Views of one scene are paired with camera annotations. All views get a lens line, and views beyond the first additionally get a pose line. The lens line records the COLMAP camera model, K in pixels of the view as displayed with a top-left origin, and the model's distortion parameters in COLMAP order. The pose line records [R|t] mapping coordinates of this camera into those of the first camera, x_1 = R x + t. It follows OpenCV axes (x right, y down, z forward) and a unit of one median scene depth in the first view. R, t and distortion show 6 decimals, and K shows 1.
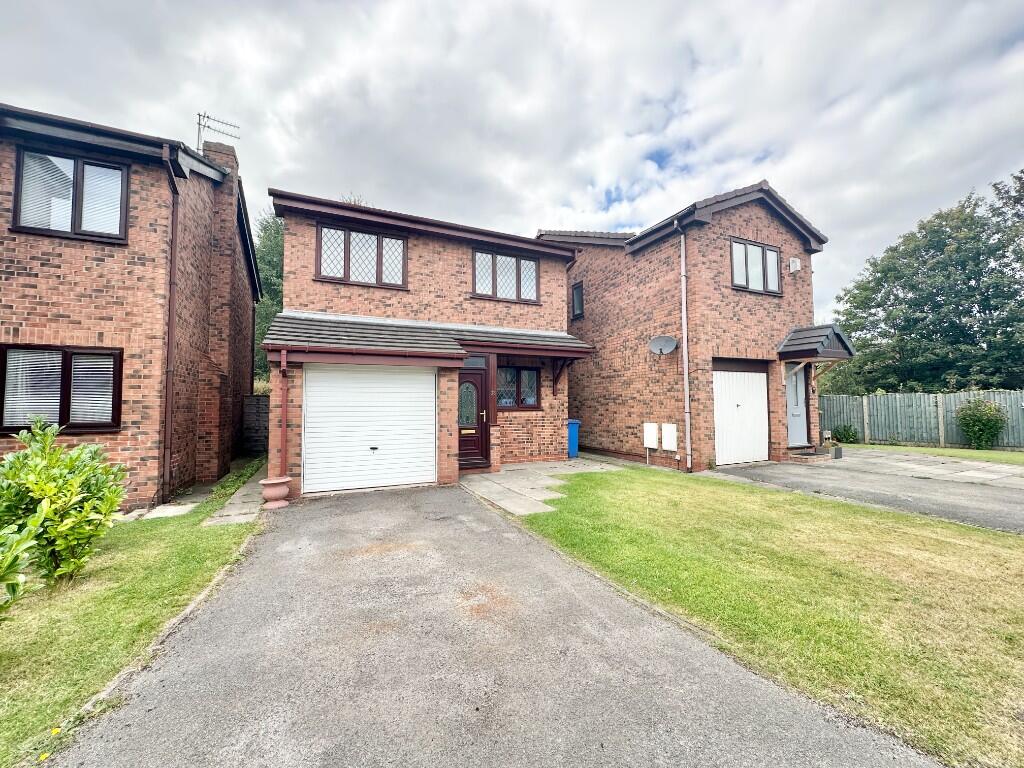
lens RADIAL K [[409.1, 0, 512.8], [0, 409.1, 384.3], [0, 0, 1]] dist [-0.002000, -0.000801]
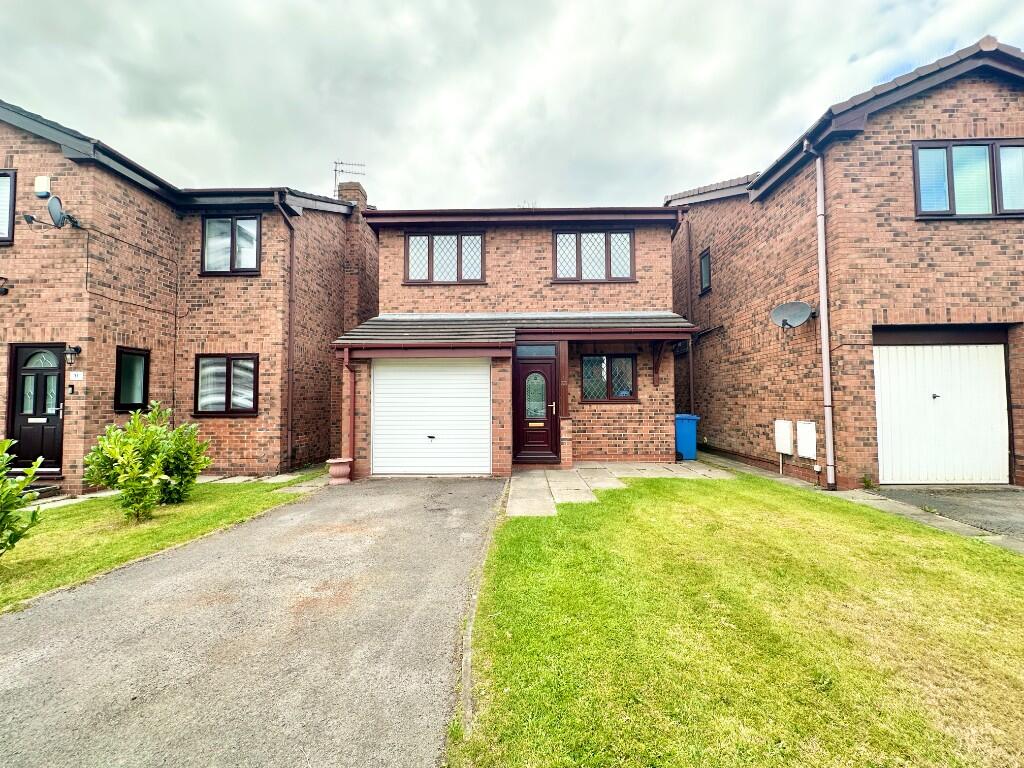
lens RADIAL K [[409.1, 0, 512.8], [0, 409.1, 384.3], [0, 0, 1]] dist [-0.002000, -0.000801]
pose [[0.895738, -0.017079, -0.444253, 0.269979], [0.021864, 0.999745, 0.005651, 0.016120], [0.444044, -0.014775, 0.895883, 0.128065]]
